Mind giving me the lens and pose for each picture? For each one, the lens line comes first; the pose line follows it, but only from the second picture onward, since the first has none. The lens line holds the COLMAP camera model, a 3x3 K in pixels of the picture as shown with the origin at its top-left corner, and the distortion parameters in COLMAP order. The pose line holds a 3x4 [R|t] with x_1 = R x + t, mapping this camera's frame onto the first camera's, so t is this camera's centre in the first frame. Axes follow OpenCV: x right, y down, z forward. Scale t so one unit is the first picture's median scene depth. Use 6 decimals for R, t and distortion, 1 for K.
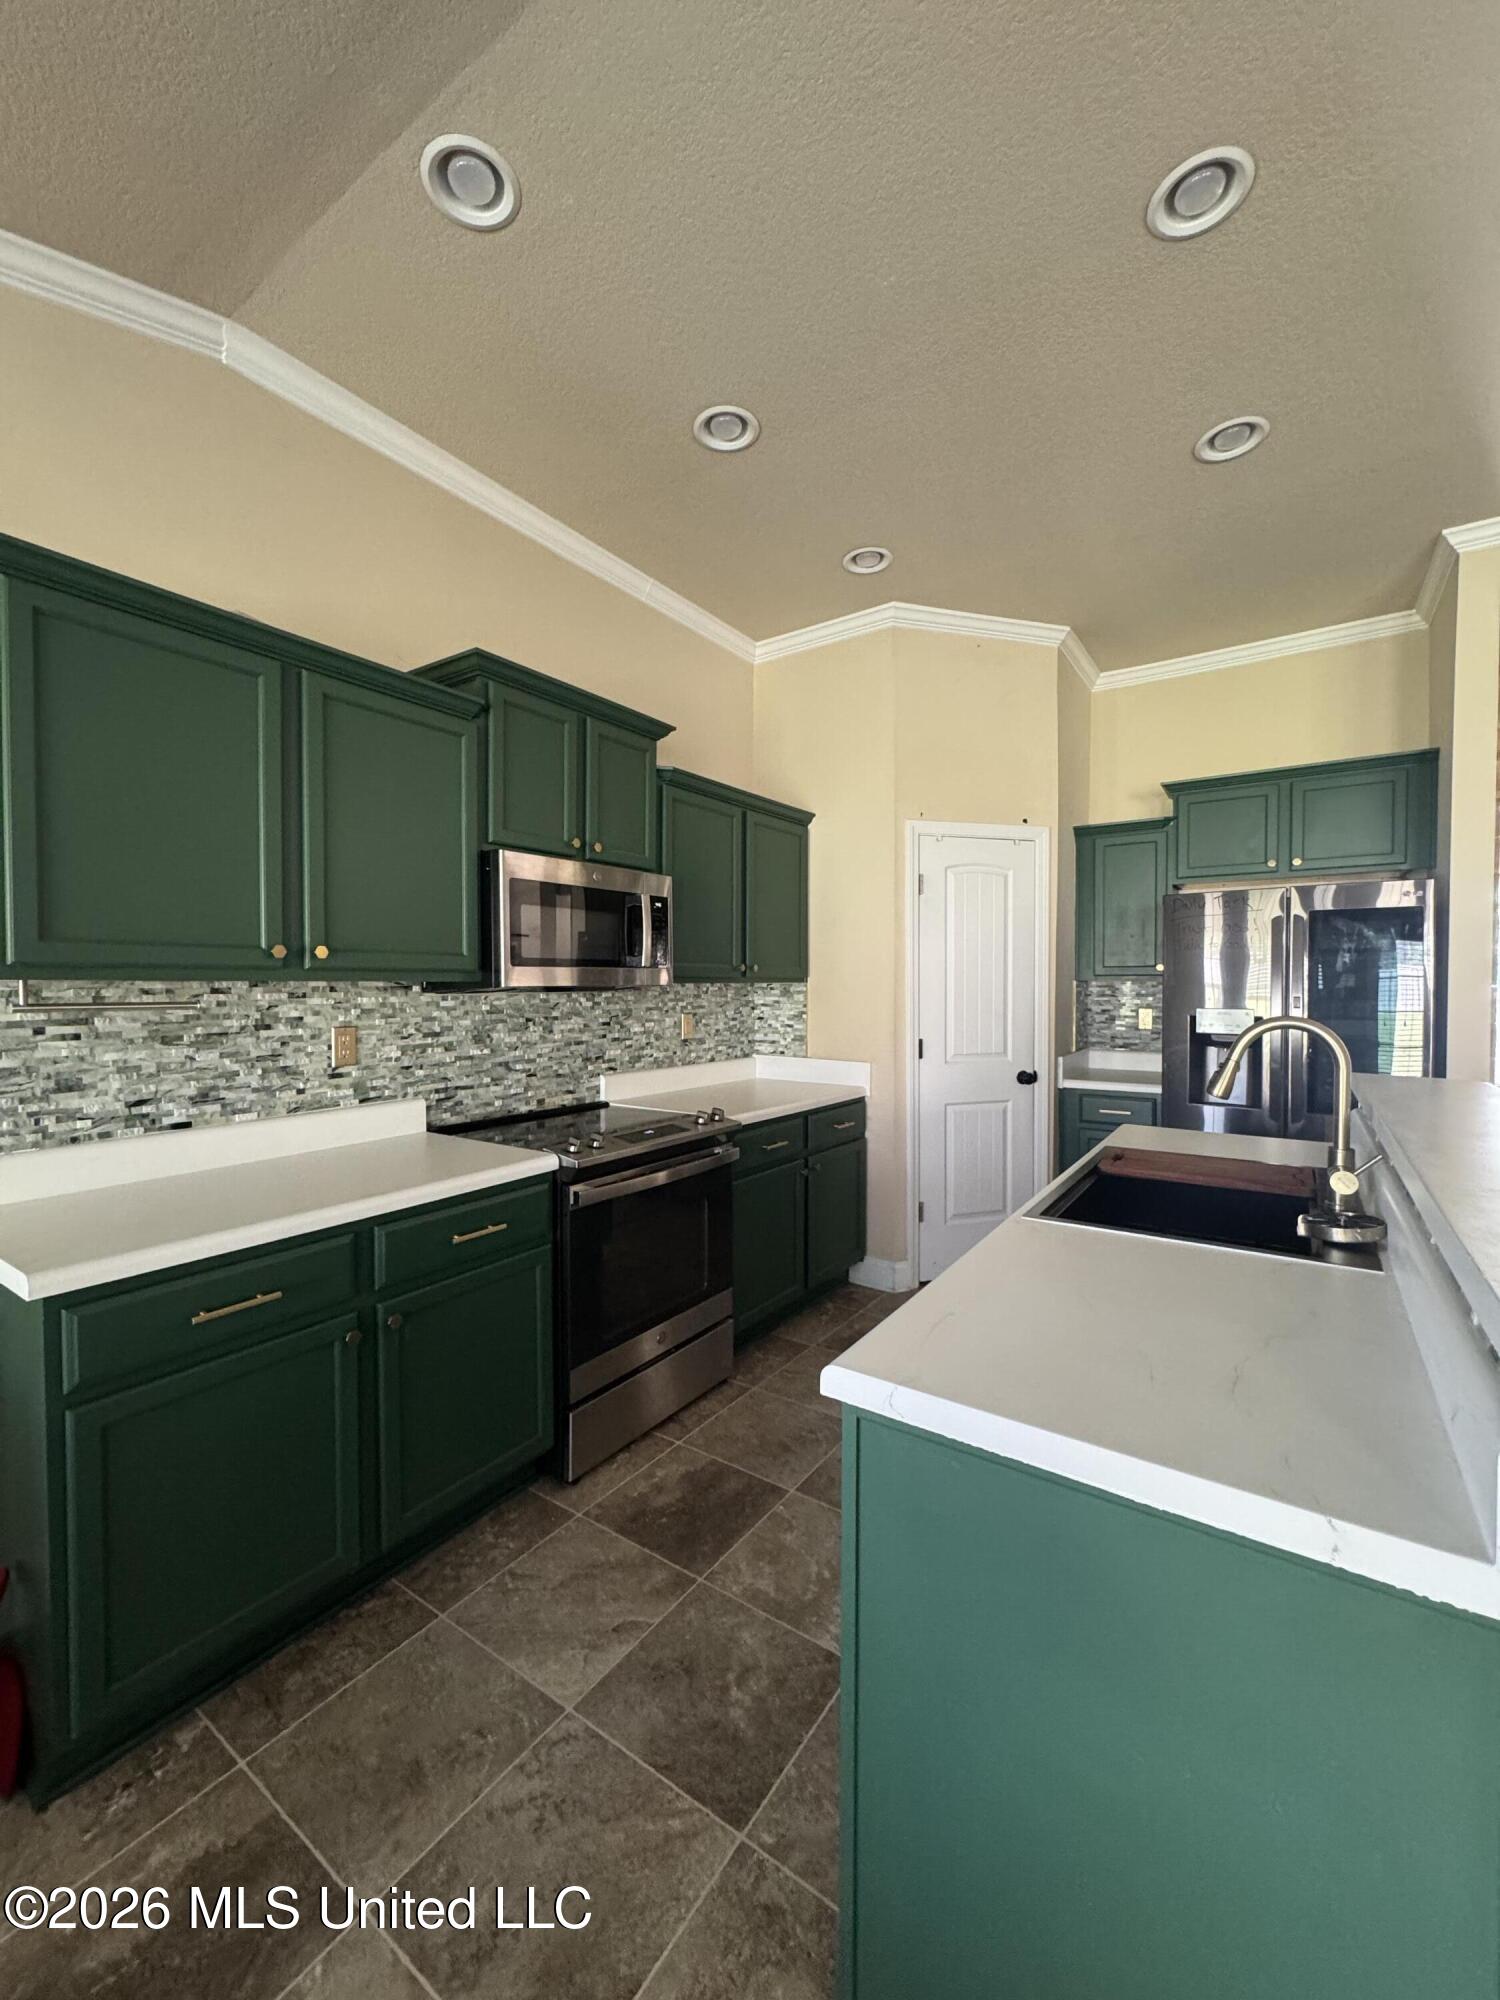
lens RADIAL K [[798.8, 0, 733.8], [0, 798.8, 985.6], [0, 0, 1]] dist [-0.001262, 0.001378]
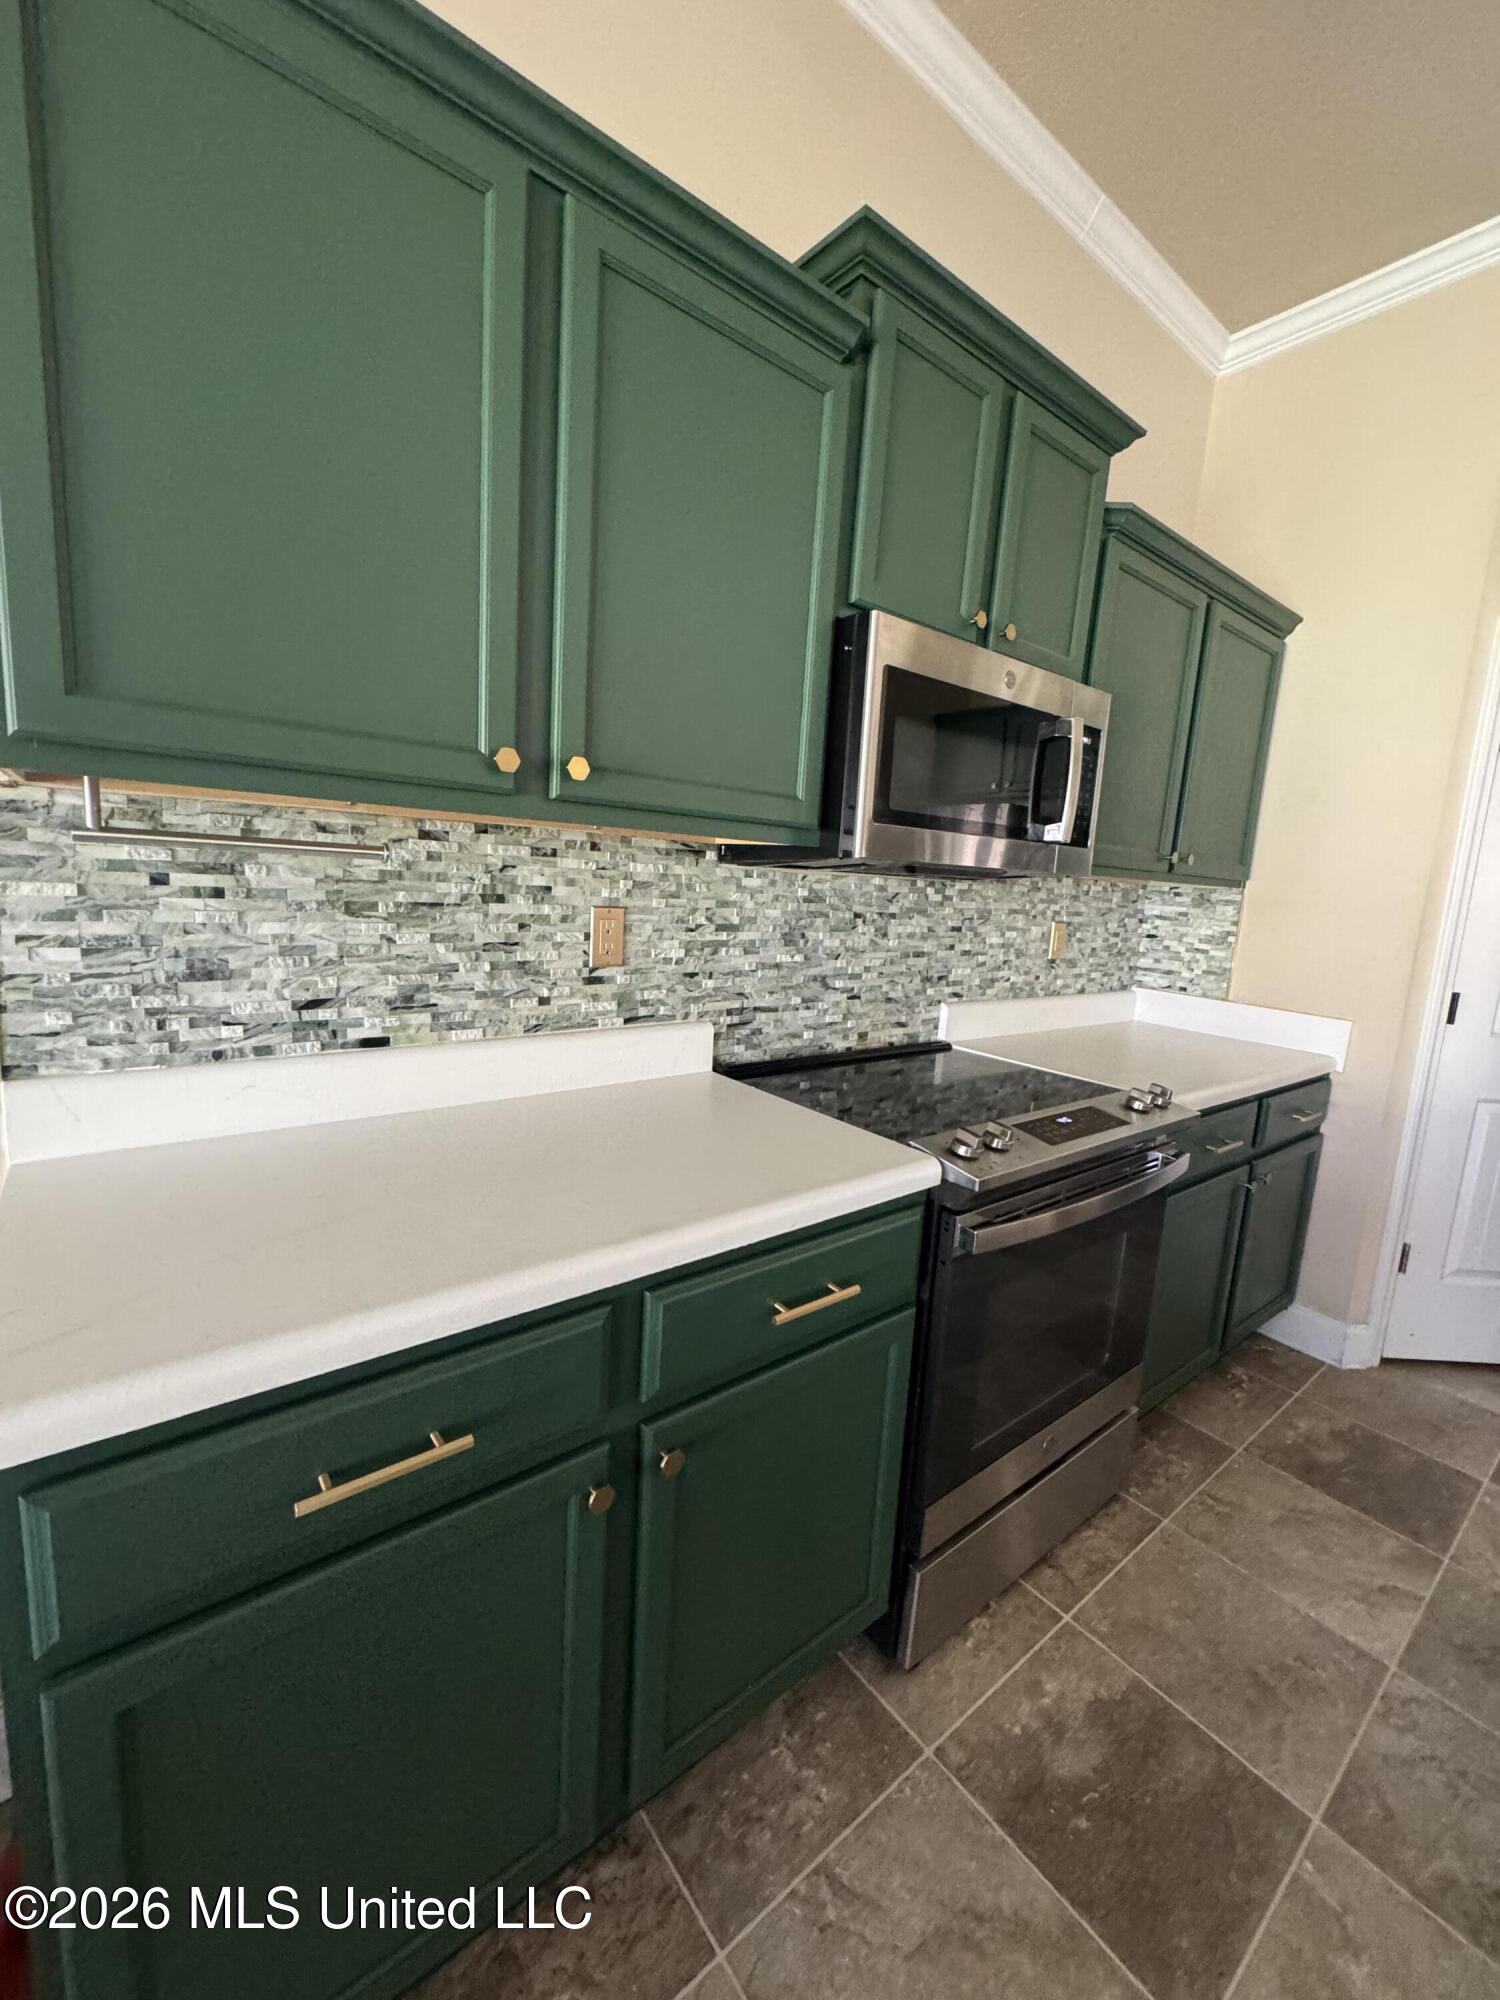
lens RADIAL K [[798.8, 0, 704.0], [0, 798.8, 986.6], [0, 0, 1]] dist [-0.001262, 0.001378]
pose [[0.943491, 0.103495, -0.314823, -0.198425], [-0.061497, 0.988162, 0.140549, 0.019402], [0.325642, -0.113246, 0.938687, 0.398253]]
